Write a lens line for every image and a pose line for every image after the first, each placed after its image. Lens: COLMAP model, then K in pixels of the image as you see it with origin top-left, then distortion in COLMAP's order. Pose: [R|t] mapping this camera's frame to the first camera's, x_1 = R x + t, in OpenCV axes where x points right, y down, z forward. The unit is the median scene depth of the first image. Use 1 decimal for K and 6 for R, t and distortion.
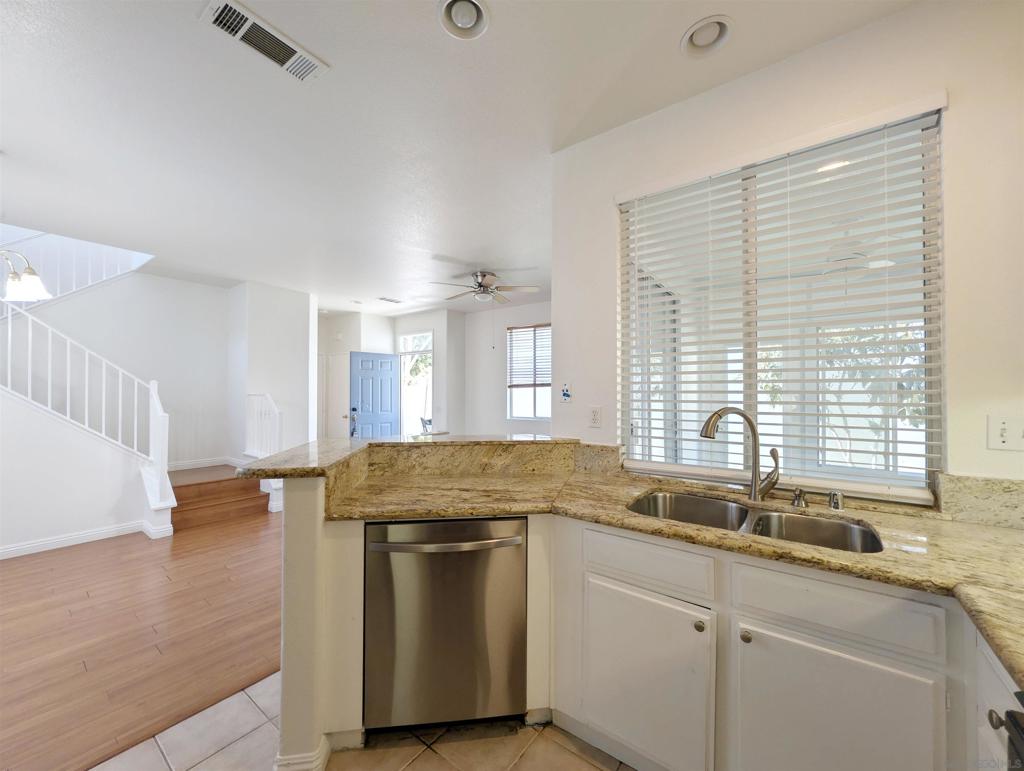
lens RADIAL K [[395.8, 0, 512.2], [0, 395.8, 390.4], [0, 0, 1]] dist [-0.002395, -0.000124]
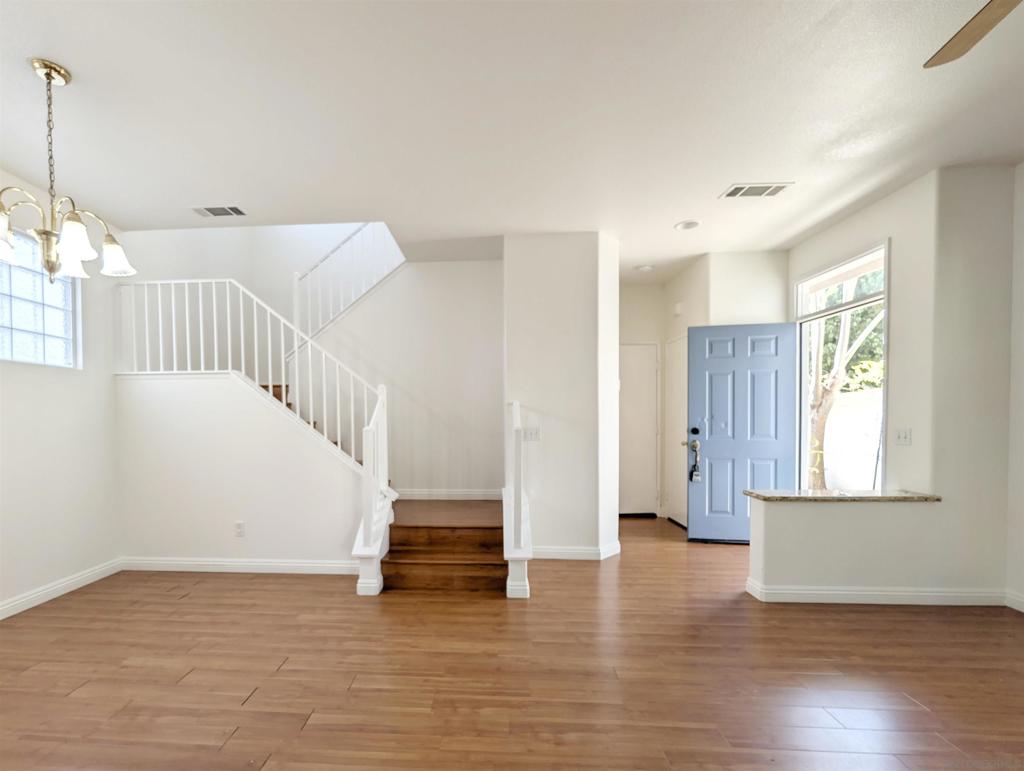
lens RADIAL K [[438.9, 0, 474.4], [0, 438.9, 423.6], [0, 0, 1]] dist [0.003755, 0.000205]
pose [[0.547942, 0.010648, -0.836448, -0.053699], [0.011199, 0.999736, 0.020063, 0.022050], [0.836441, -0.020360, 0.547679, 0.404034]]
